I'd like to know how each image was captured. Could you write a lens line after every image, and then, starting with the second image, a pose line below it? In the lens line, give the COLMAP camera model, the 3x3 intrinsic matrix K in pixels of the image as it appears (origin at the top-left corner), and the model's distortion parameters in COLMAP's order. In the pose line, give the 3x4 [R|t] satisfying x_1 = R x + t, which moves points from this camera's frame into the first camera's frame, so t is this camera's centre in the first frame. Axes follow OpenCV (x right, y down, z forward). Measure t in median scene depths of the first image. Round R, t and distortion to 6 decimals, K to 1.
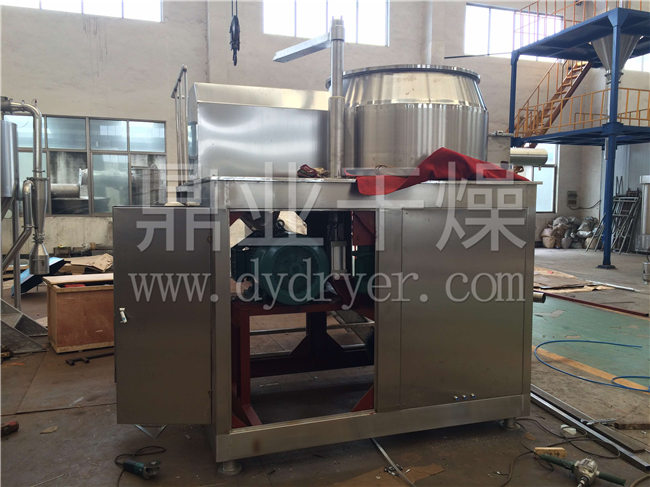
lens RADIAL K [[574.1, 0, 323.5], [0, 574.1, 242.3], [0, 0, 1]] dist [0.059282, -0.077560]
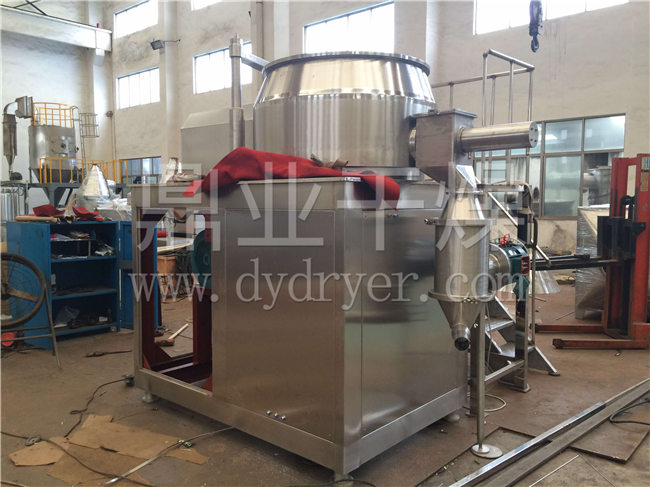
lens RADIAL K [[574.1, 0, 323.1], [0, 574.1, 242.3], [0, 0, 1]] dist [0.059282, -0.077560]
pose [[0.483394, 0.067739, -0.872778, 0.923460], [-0.071631, 0.996719, 0.037686, -0.039631], [0.872467, 0.044301, 0.486661, 0.529785]]
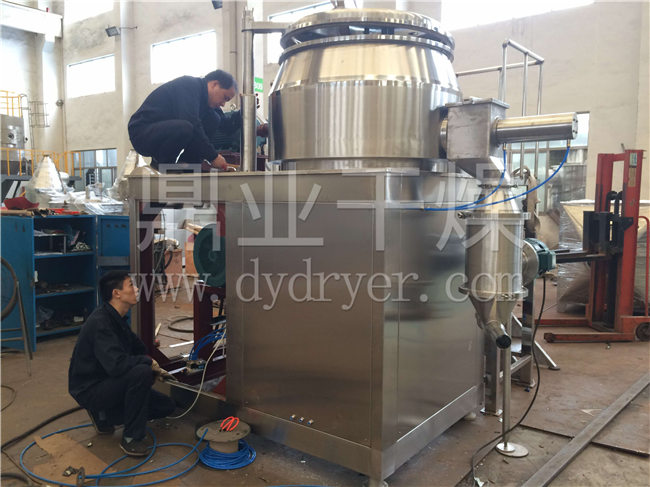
lens RADIAL K [[574.1, 0, 324.6], [0, 574.1, 243.4], [0, 0, 1]] dist [0.059282, -0.077560]
pose [[0.557279, 0.075595, -0.826877, 0.836239], [-0.073618, 0.996424, 0.041480, -0.030098], [0.827056, 0.037757, 0.560851, 0.464611]]
